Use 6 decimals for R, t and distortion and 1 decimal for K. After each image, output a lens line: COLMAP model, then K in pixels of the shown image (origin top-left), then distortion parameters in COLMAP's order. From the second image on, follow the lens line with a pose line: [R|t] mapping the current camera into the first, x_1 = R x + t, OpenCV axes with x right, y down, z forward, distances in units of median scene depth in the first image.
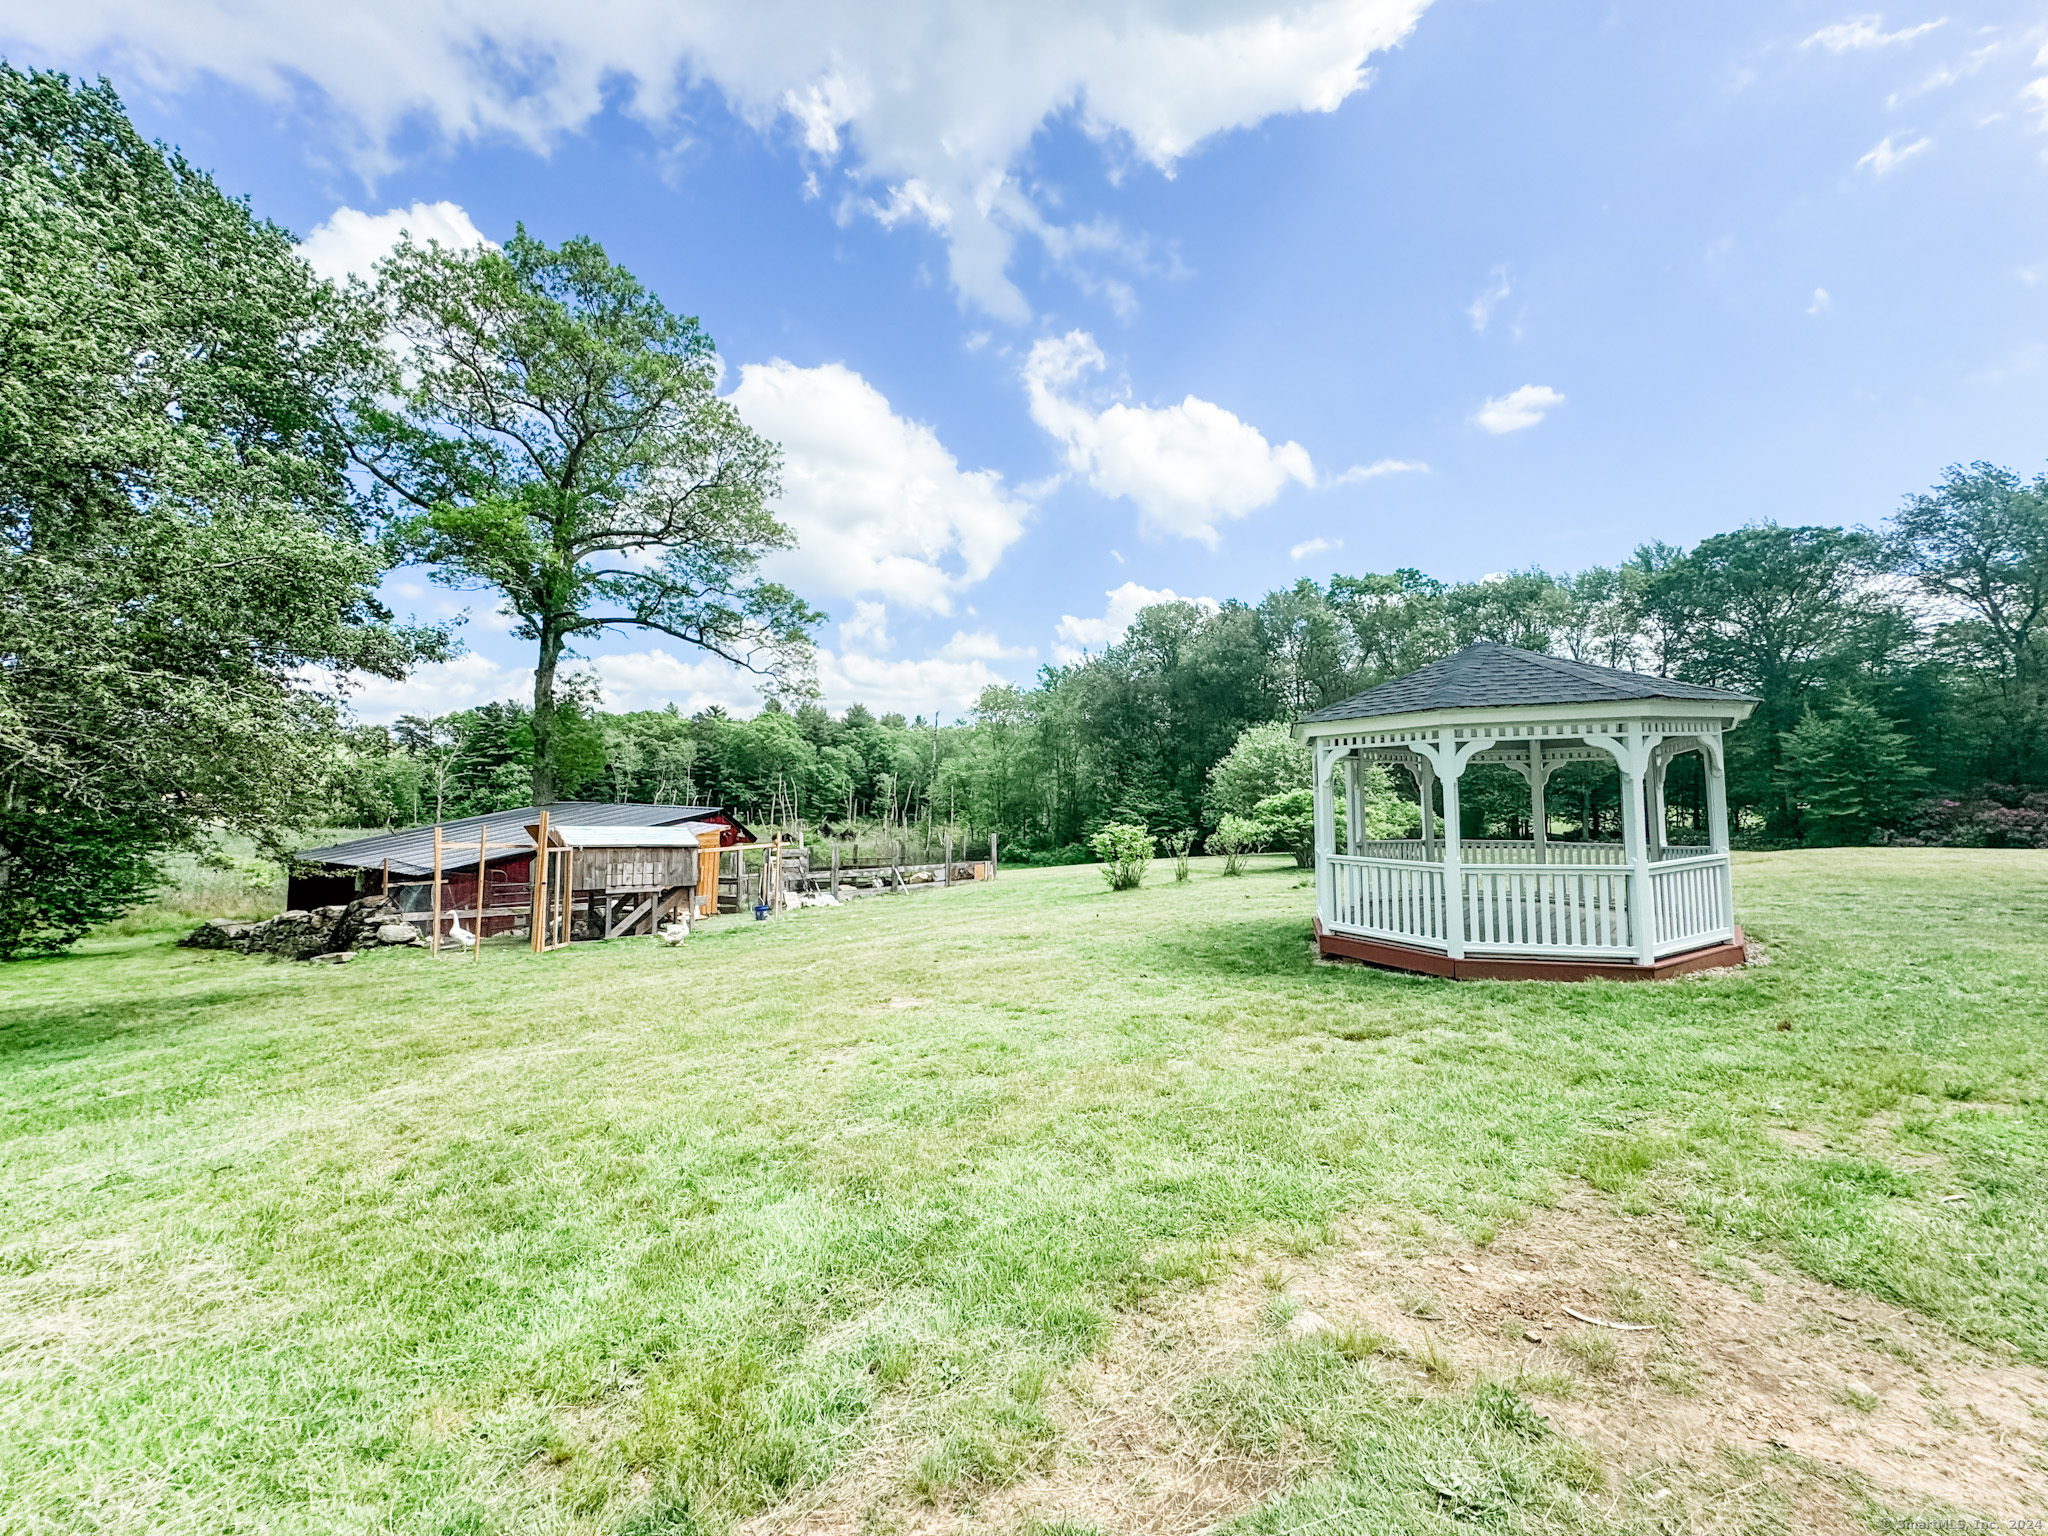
lens RADIAL K [[827.2, 0, 1026.0], [0, 827.2, 773.2], [0, 0, 1]] dist [-0.000187, 0.000245]
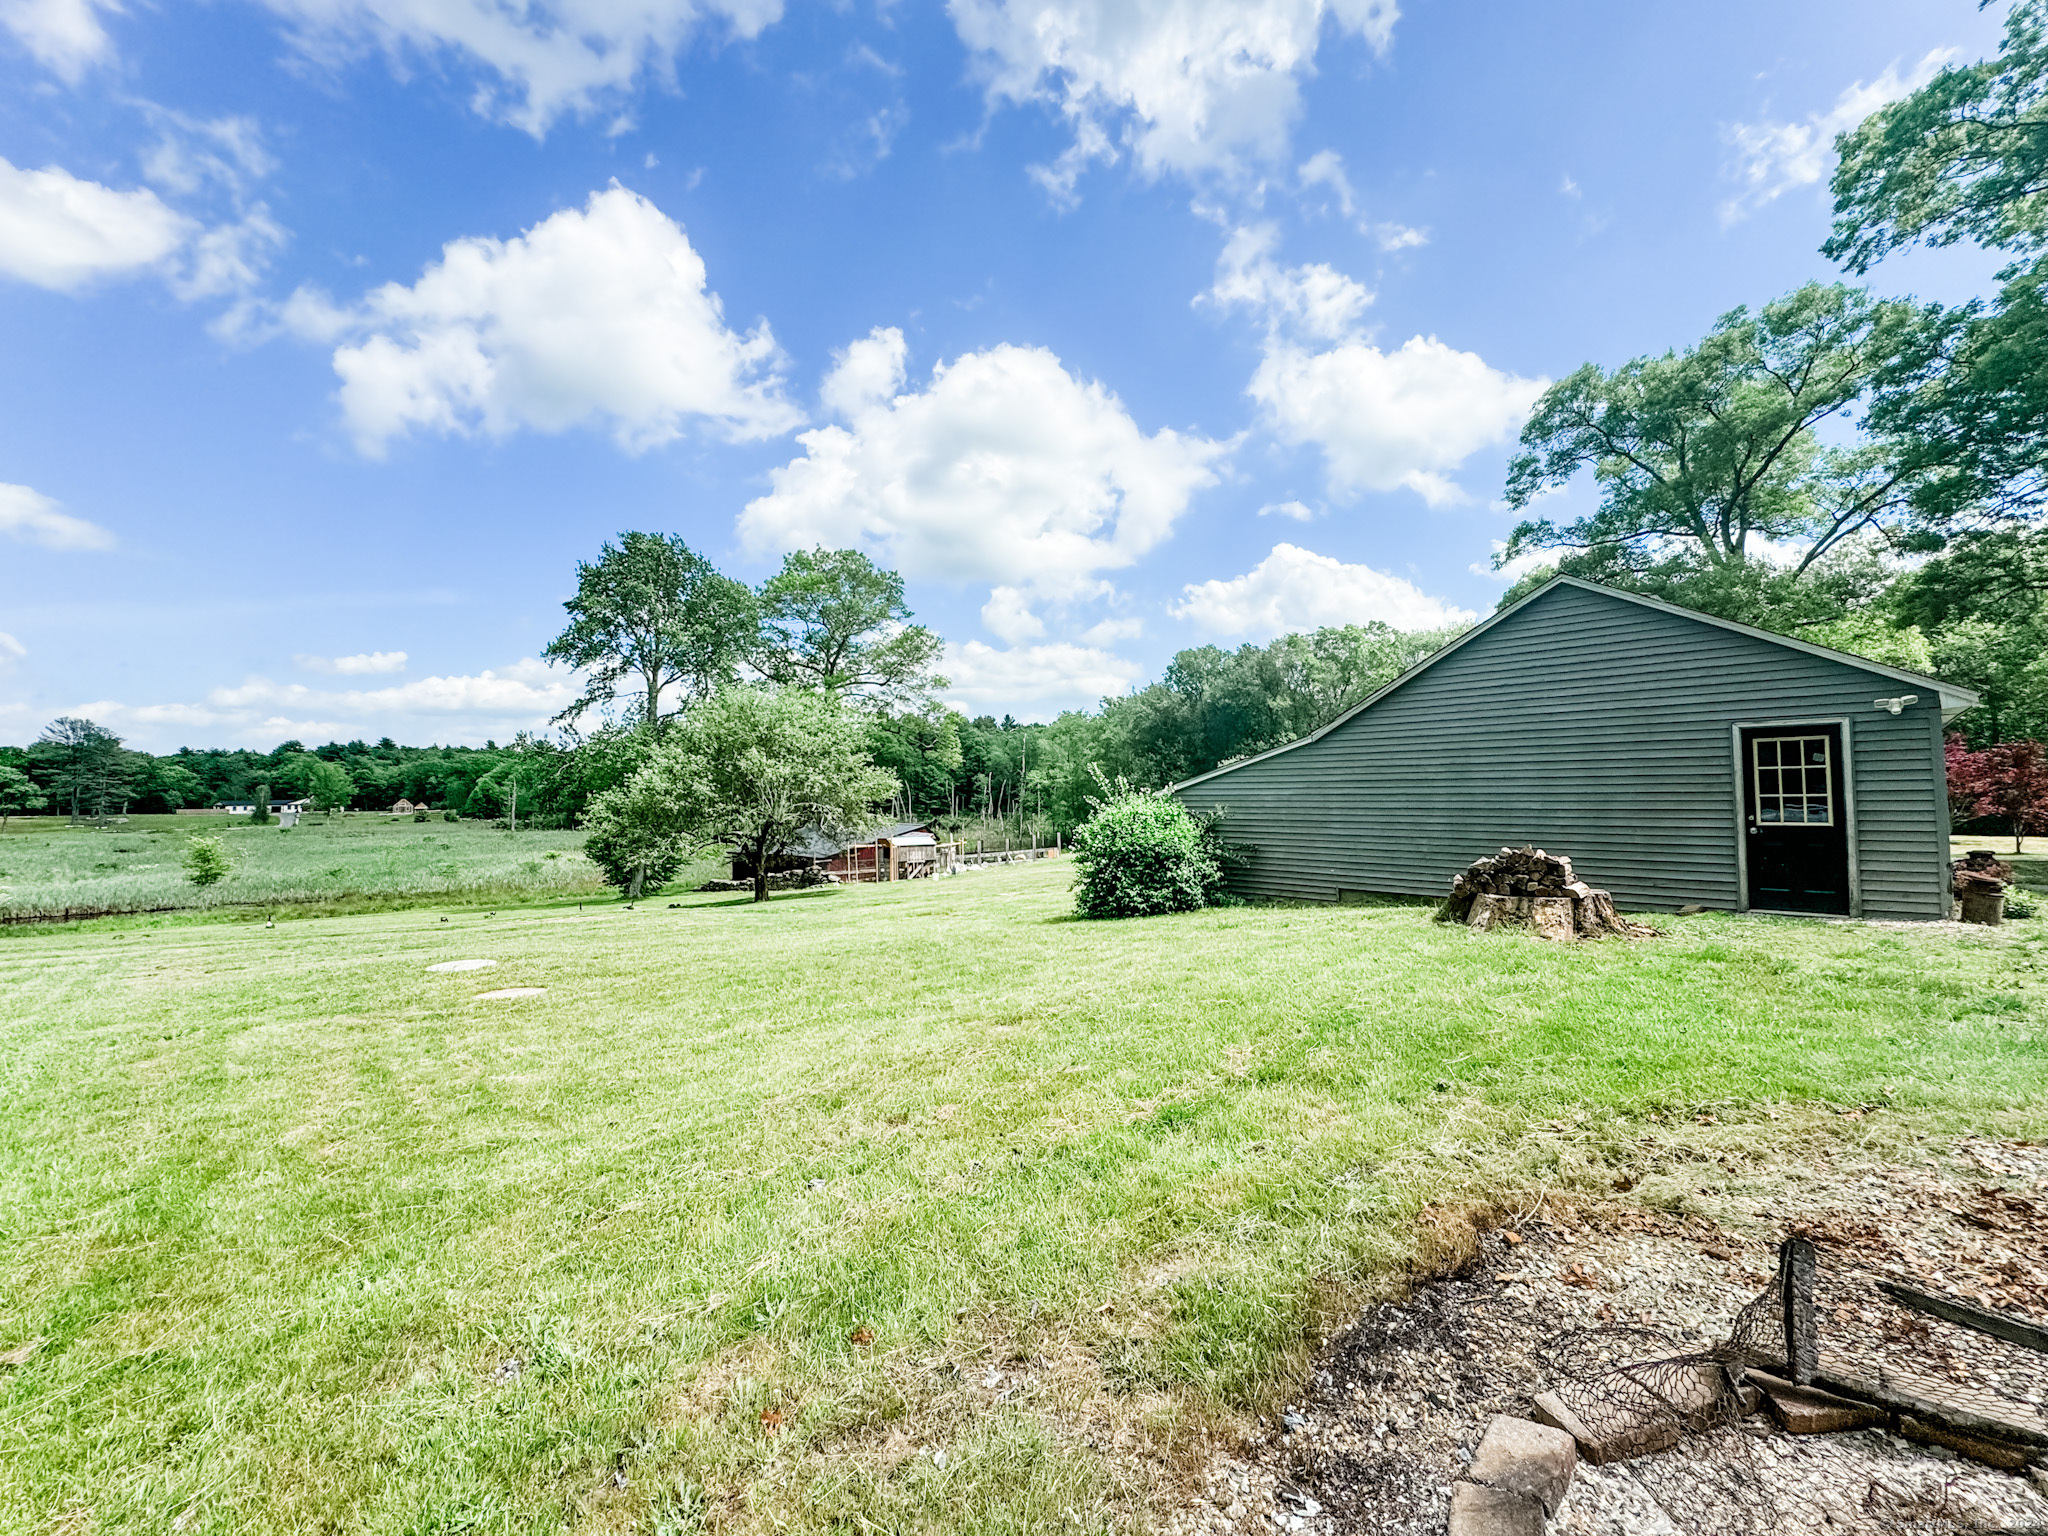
lens RADIAL K [[827.2, 0, 1026.0], [0, 827.2, 773.2], [0, 0, 1]] dist [-0.000187, 0.000245]
pose [[0.994049, -0.025293, -0.105956, 0.036676], [0.027178, 0.999496, 0.016386, -0.038174], [0.105488, -0.019168, 0.994236, -0.346247]]
